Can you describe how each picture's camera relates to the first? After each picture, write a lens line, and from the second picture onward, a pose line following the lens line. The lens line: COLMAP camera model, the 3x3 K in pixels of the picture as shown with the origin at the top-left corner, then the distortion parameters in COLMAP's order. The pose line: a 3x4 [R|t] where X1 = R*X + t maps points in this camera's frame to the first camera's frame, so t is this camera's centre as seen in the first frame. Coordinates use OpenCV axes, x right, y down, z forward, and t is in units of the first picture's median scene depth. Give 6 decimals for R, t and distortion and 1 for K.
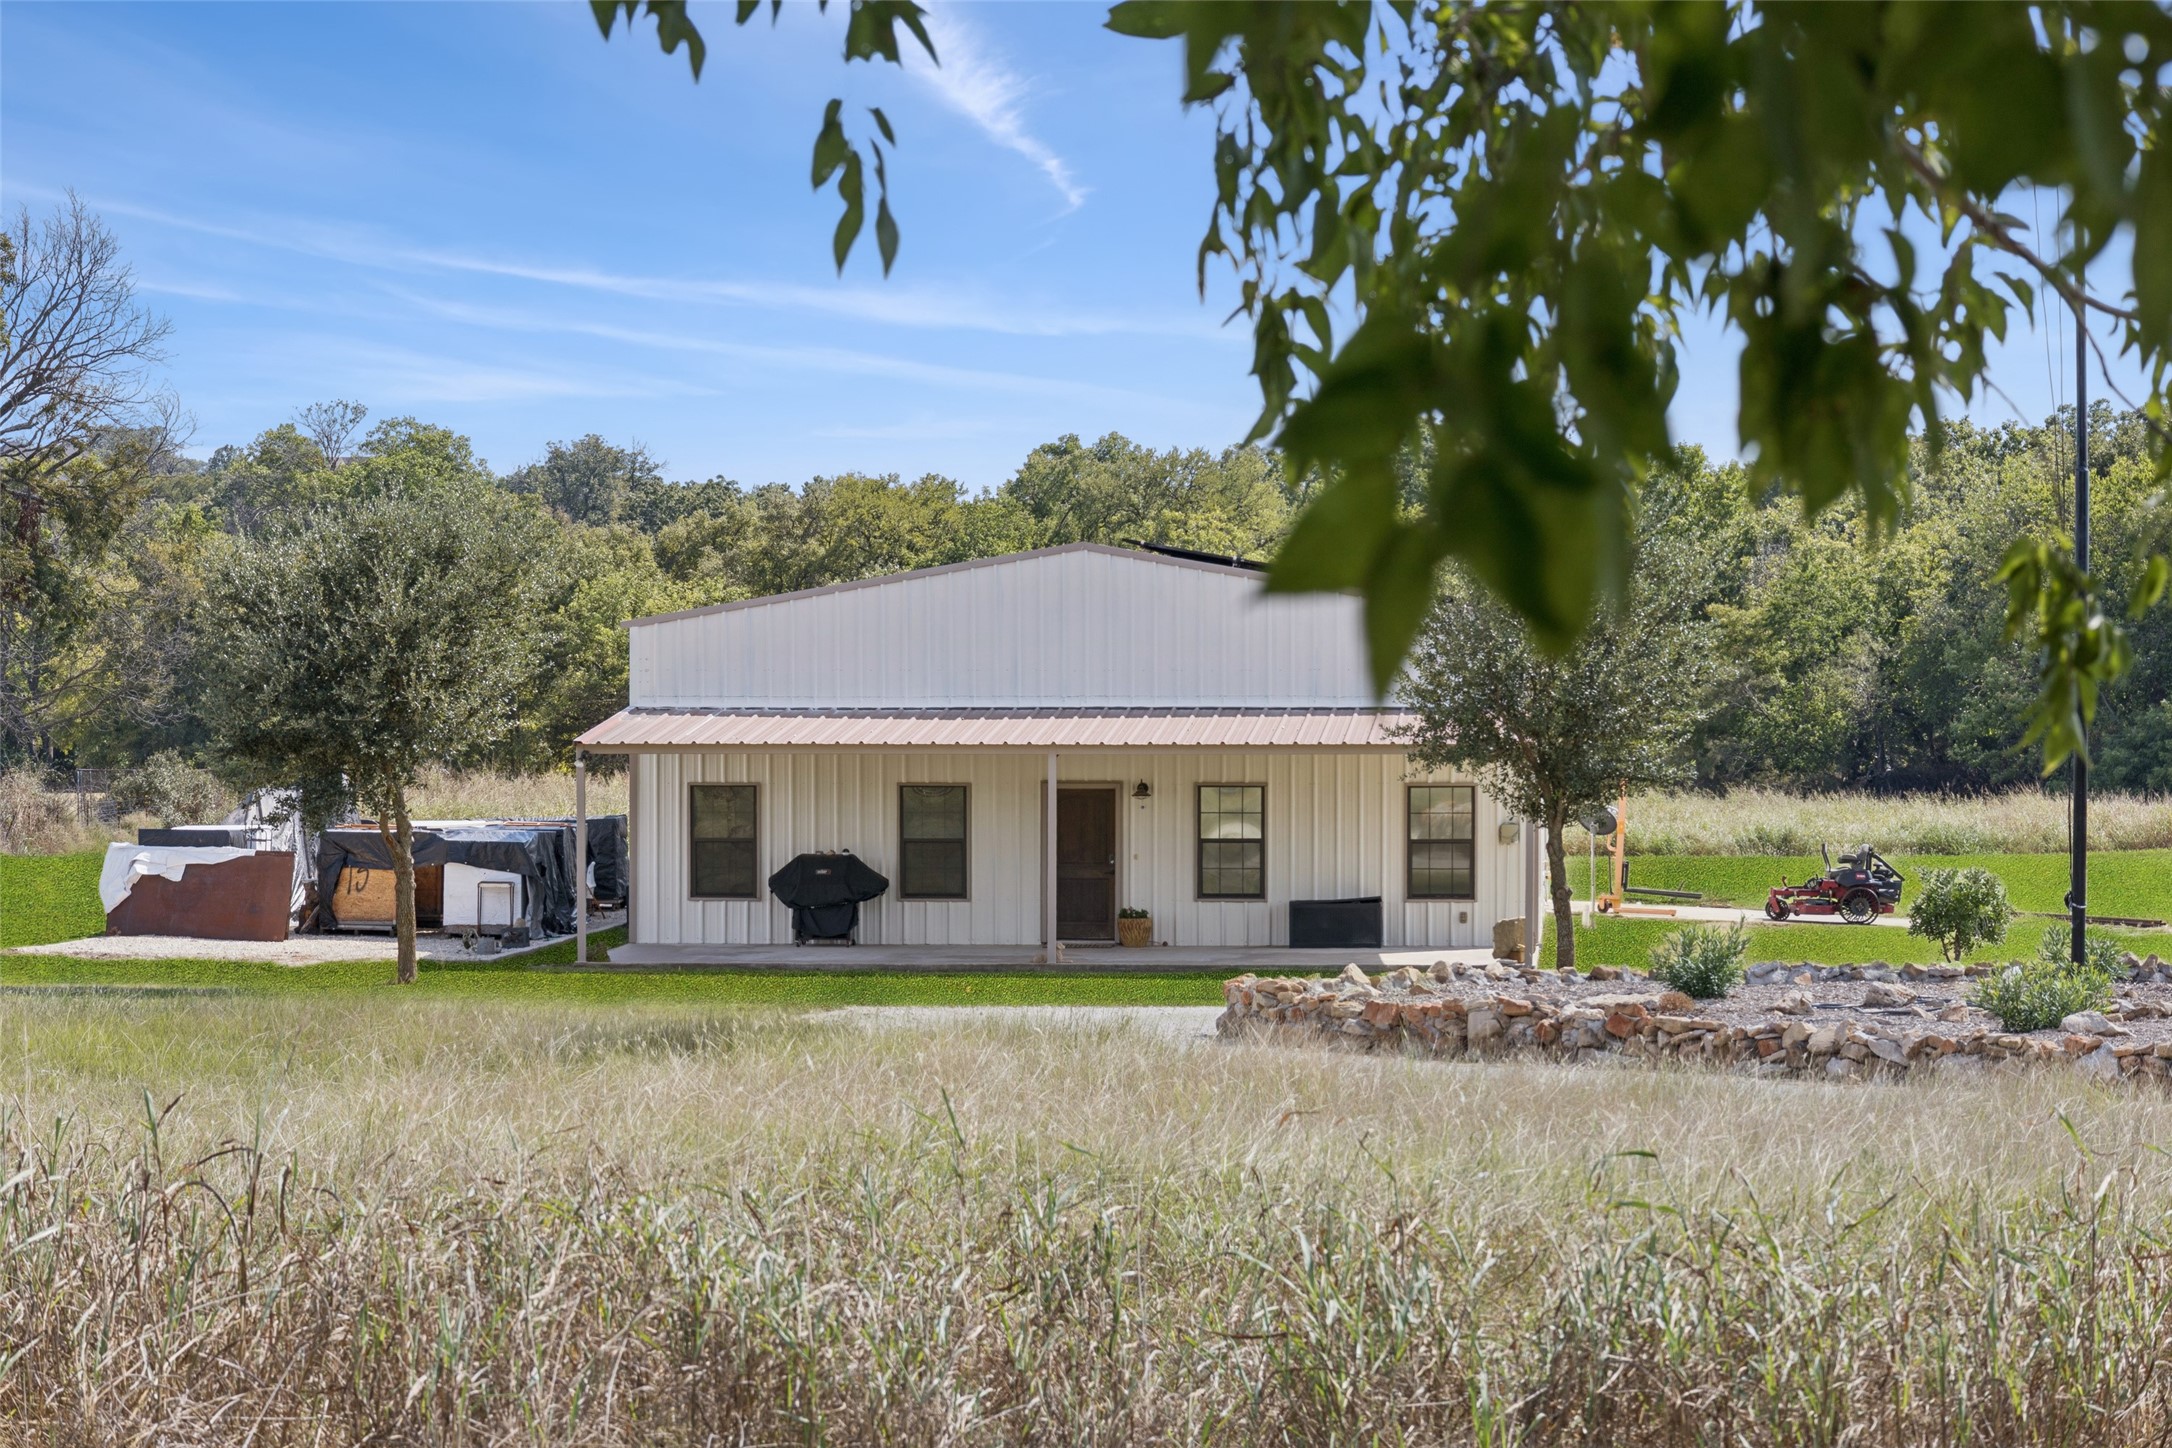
lens RADIAL K [[6604.7, 0, 1086.0], [0, 6604.7, 724.0], [0, 0, 1]] dist [-0.145031, -1.632639]
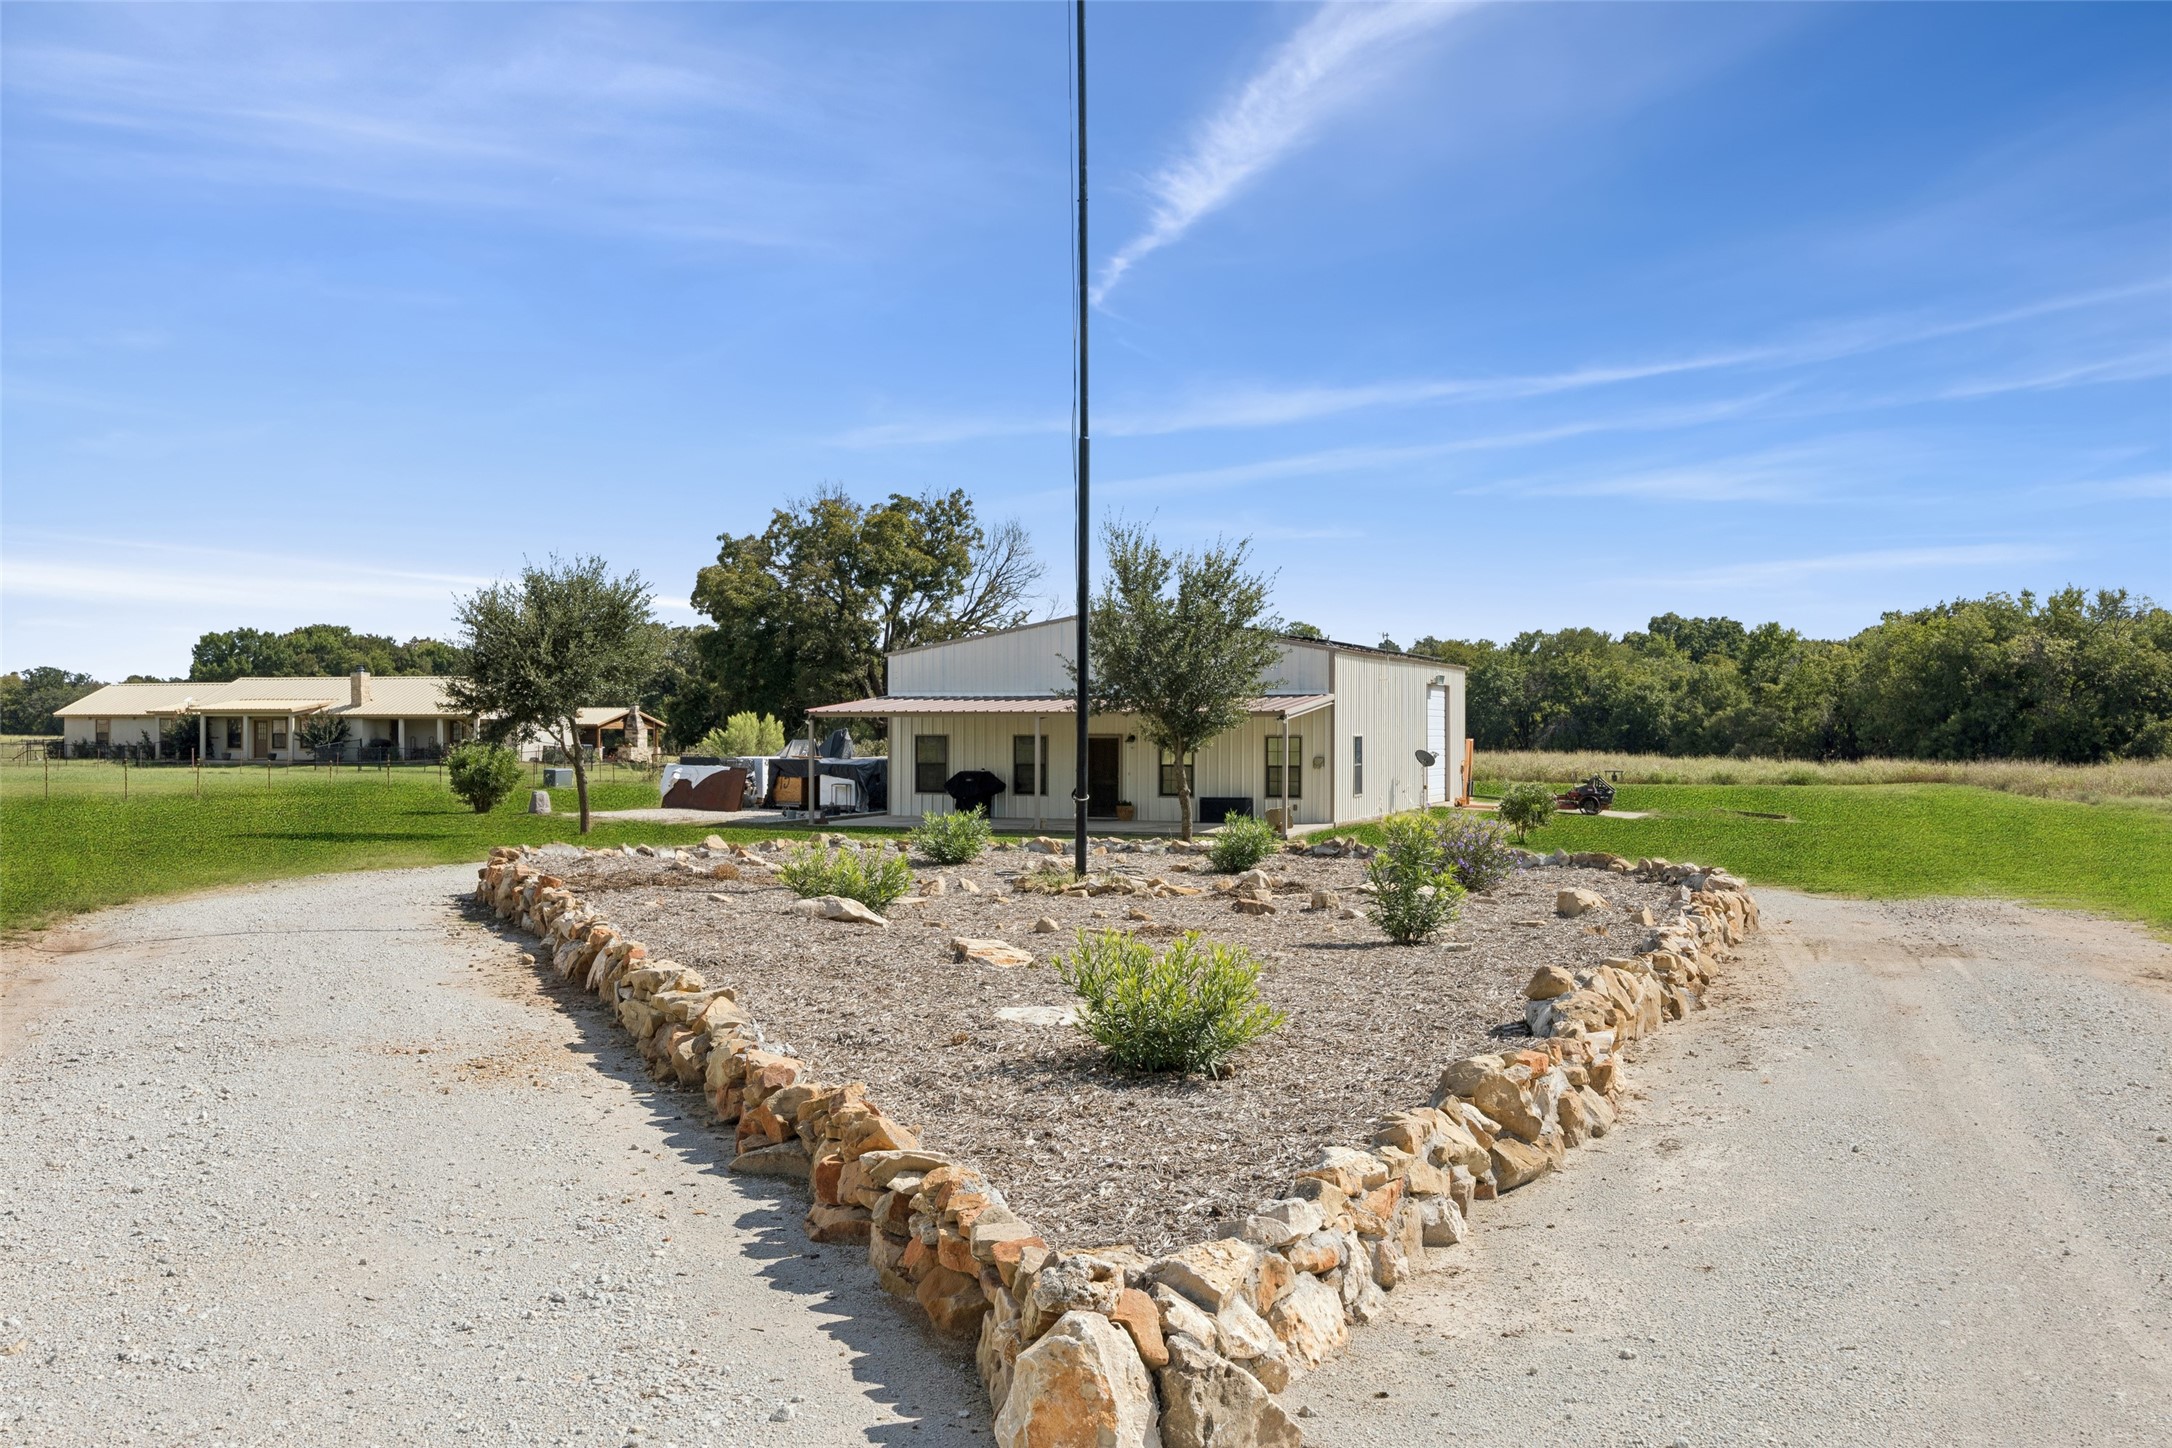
lens RADIAL K [[2133.3, 0, 1086.0], [0, 2133.3, 724.0], [0, 0, 1]] dist [0.075773, -0.000590]
pose [[0.961534, 0.002424, -0.274676, 0.165930], [-0.004985, 0.999950, -0.008625, 0.011068], [0.274642, 0.009663, 0.961498, 0.397737]]
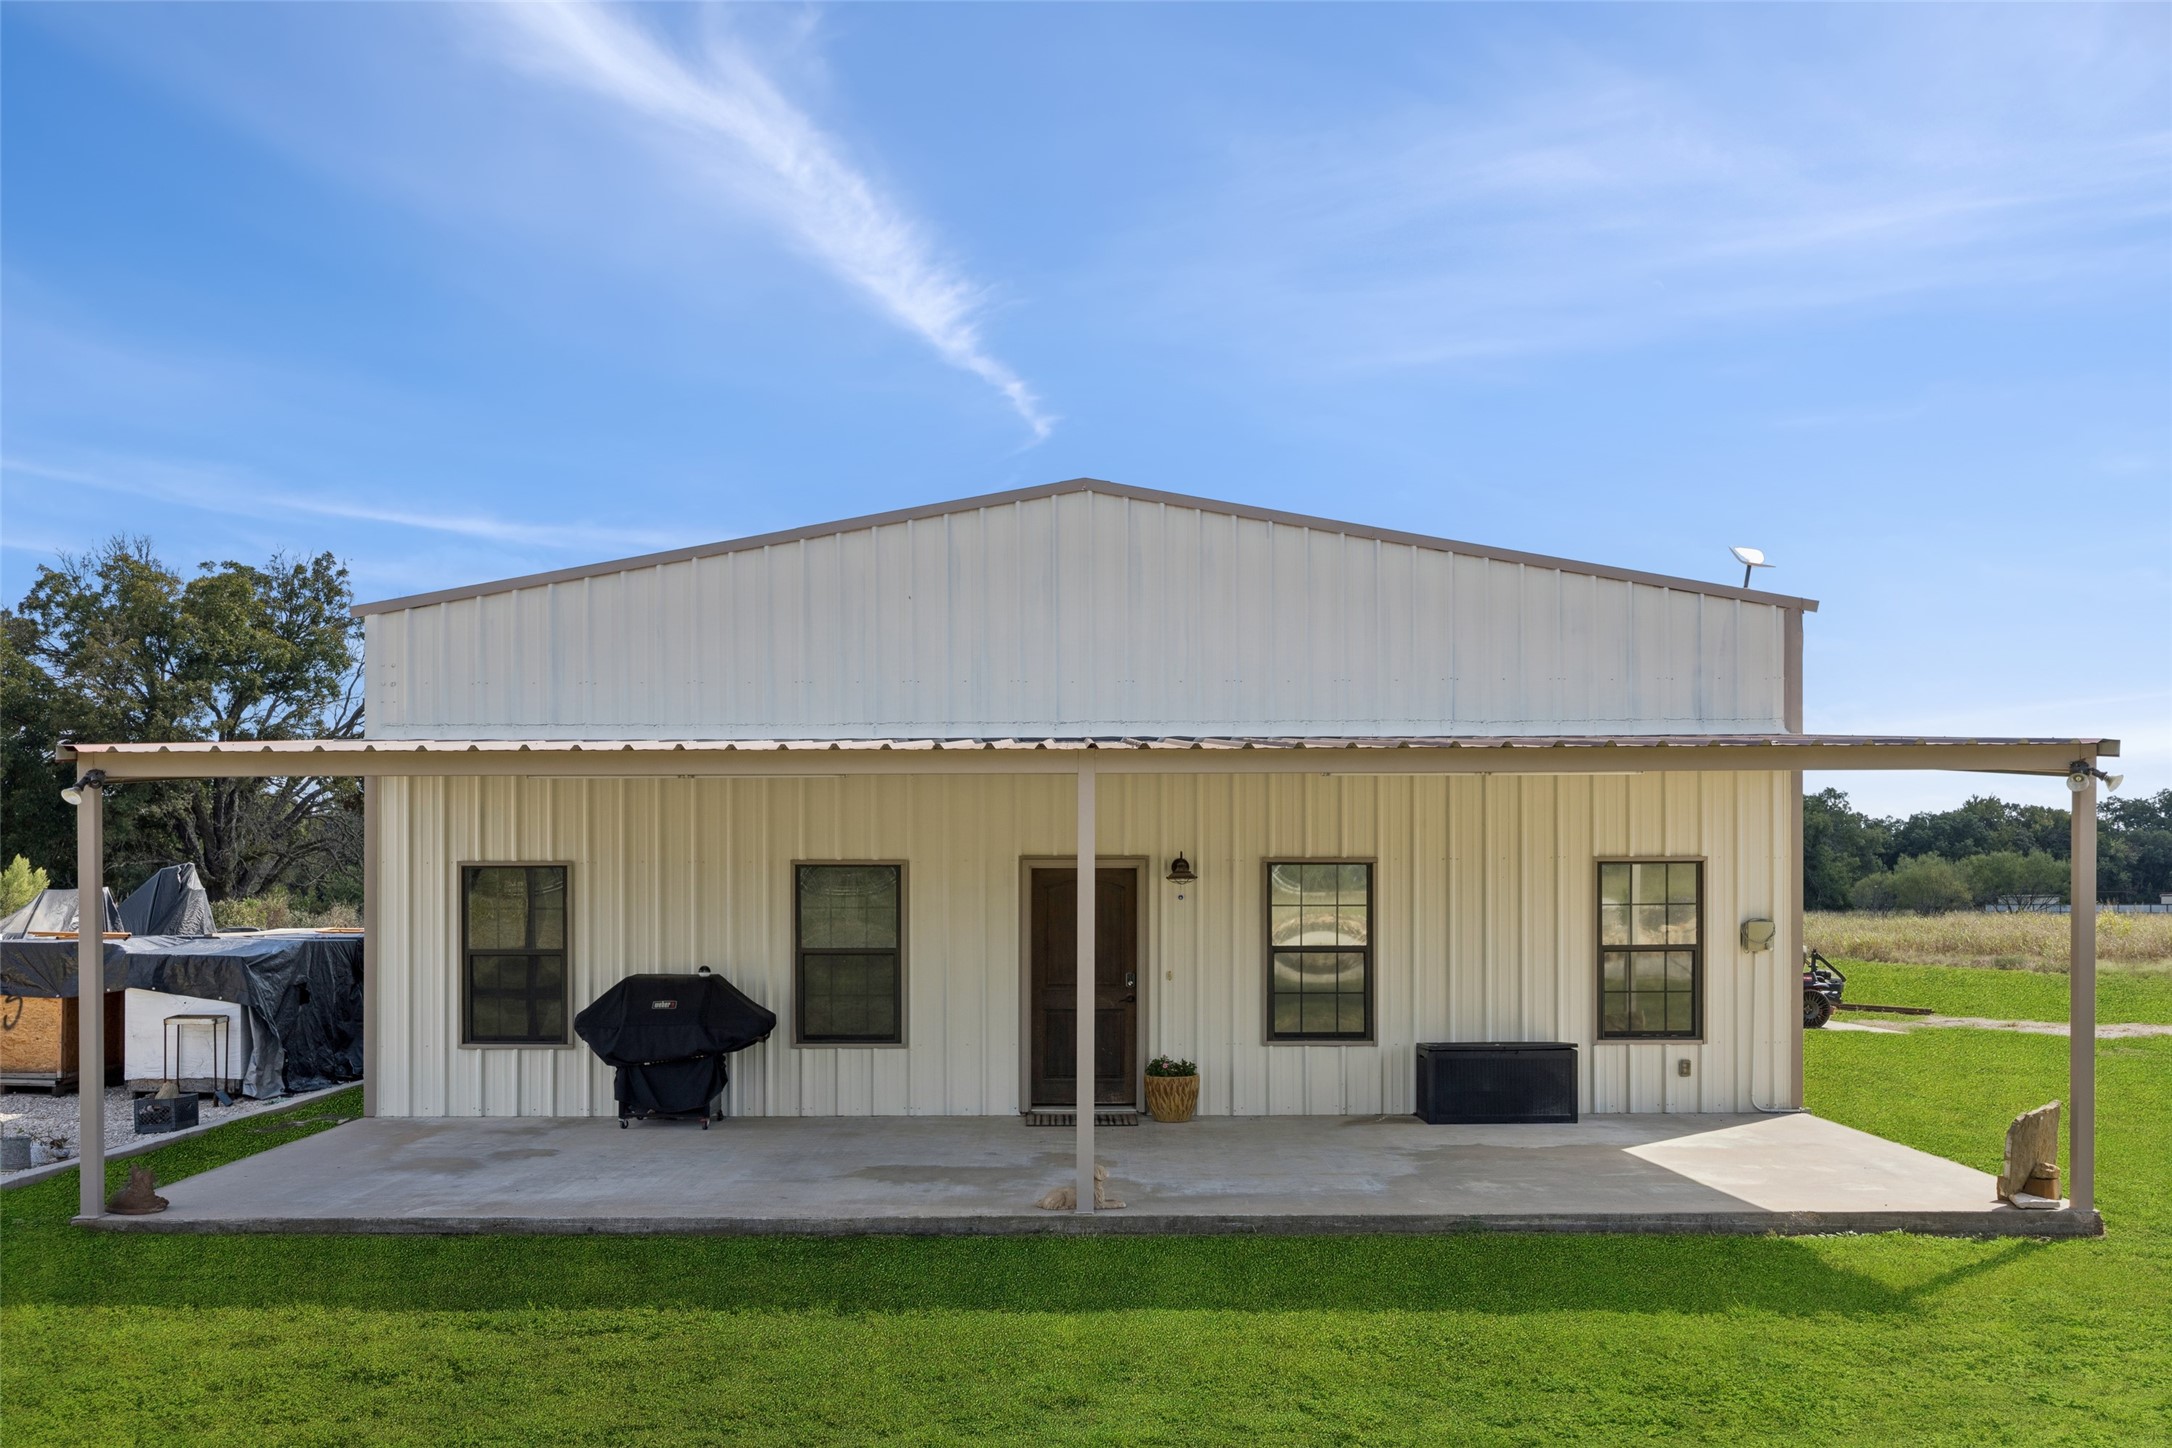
lens RADIAL K [[1829.3, 0, 1057.3], [0, 1829.3, 889.3], [0, 0, 1]] dist [-0.009491, -0.003860]
pose [[0.997153, -0.003398, 0.075335, -0.016354], [0.004170, 0.999940, -0.010095, 0.013543], [-0.075296, 0.010380, 0.997107, 0.823804]]
